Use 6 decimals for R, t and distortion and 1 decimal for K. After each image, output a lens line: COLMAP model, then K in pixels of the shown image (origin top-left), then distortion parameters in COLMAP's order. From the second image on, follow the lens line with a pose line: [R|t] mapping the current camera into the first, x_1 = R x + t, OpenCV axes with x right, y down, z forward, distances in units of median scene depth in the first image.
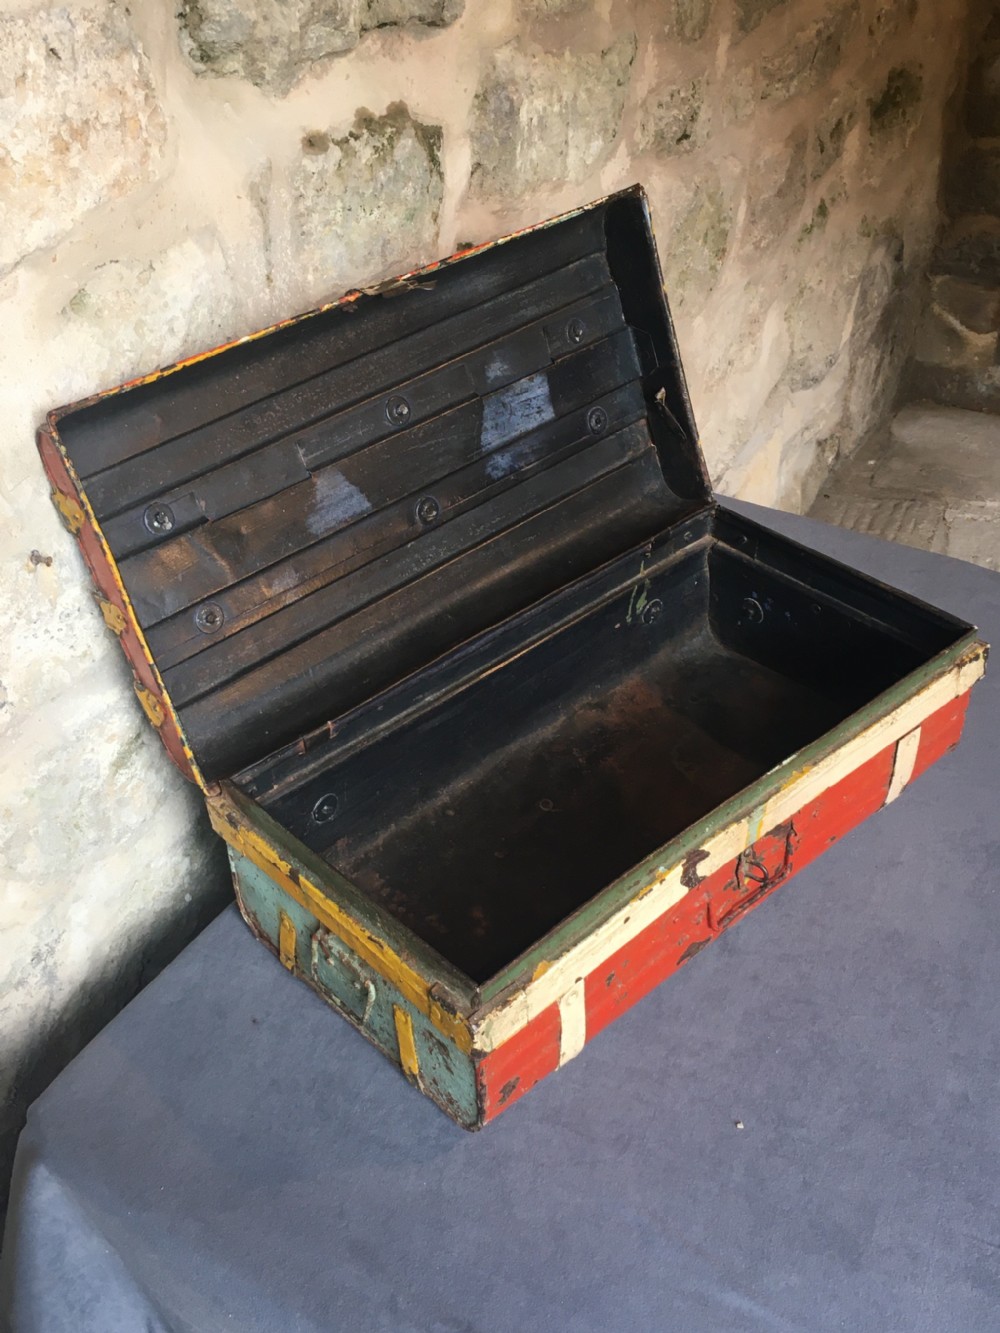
lens RADIAL K [[1529.9, 0, 562.2], [0, 1529.9, 664.5], [0, 0, 1]] dist [0.049459, 0.000000]
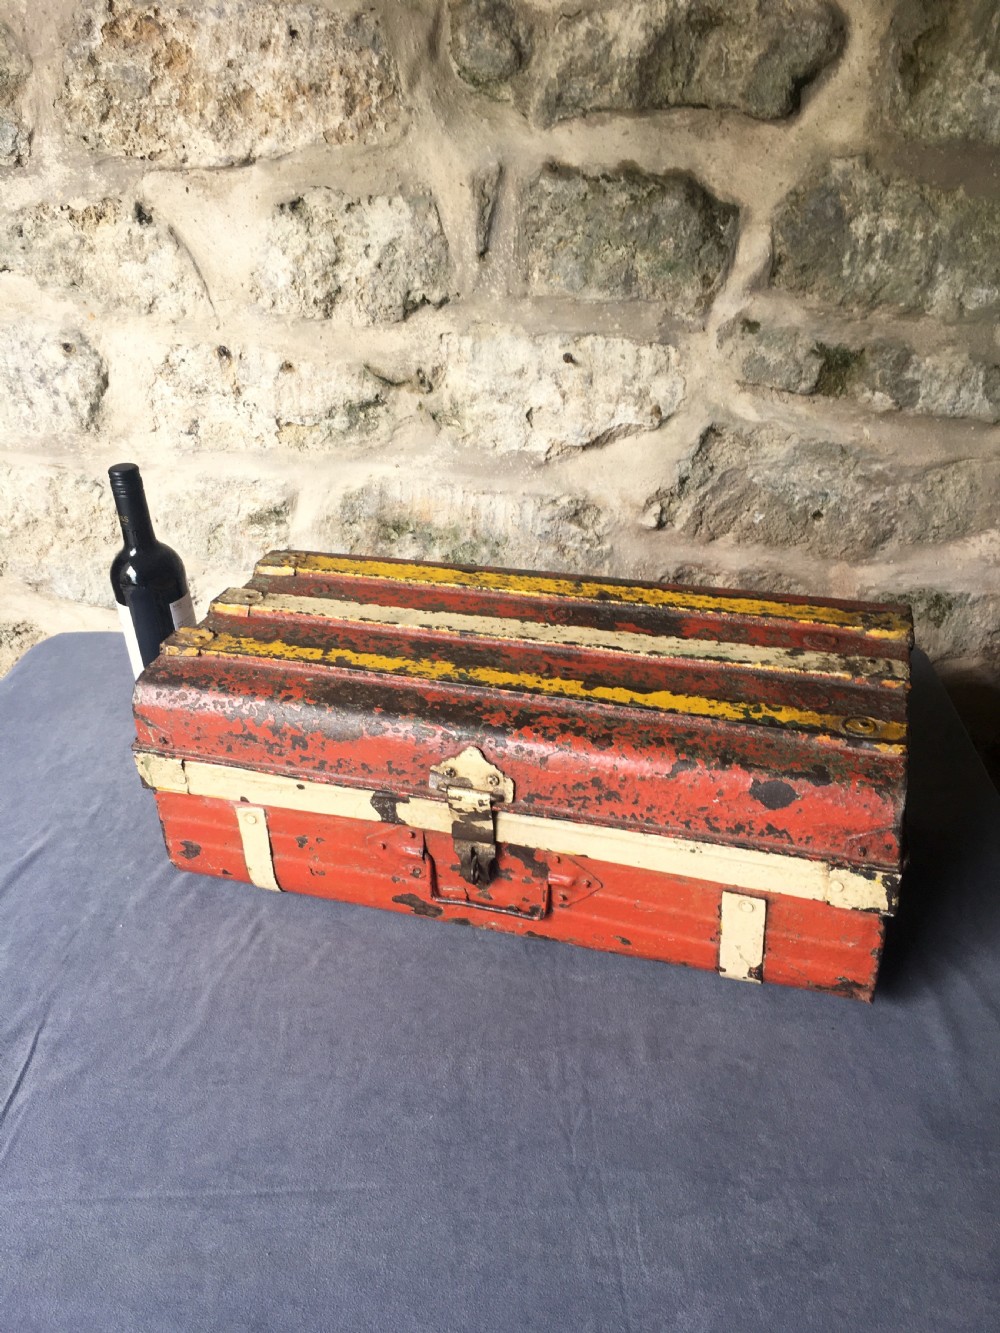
lens RADIAL K [[1186.2, 0, 507.2], [0, 1186.2, 667.0], [0, 0, 1]] dist [0.094780, -0.142273]
pose [[0.440780, 0.435716, -0.784771, 0.634378], [-0.519407, 0.836853, 0.172899, -0.114939], [0.732072, 0.331405, 0.595182, 0.410656]]
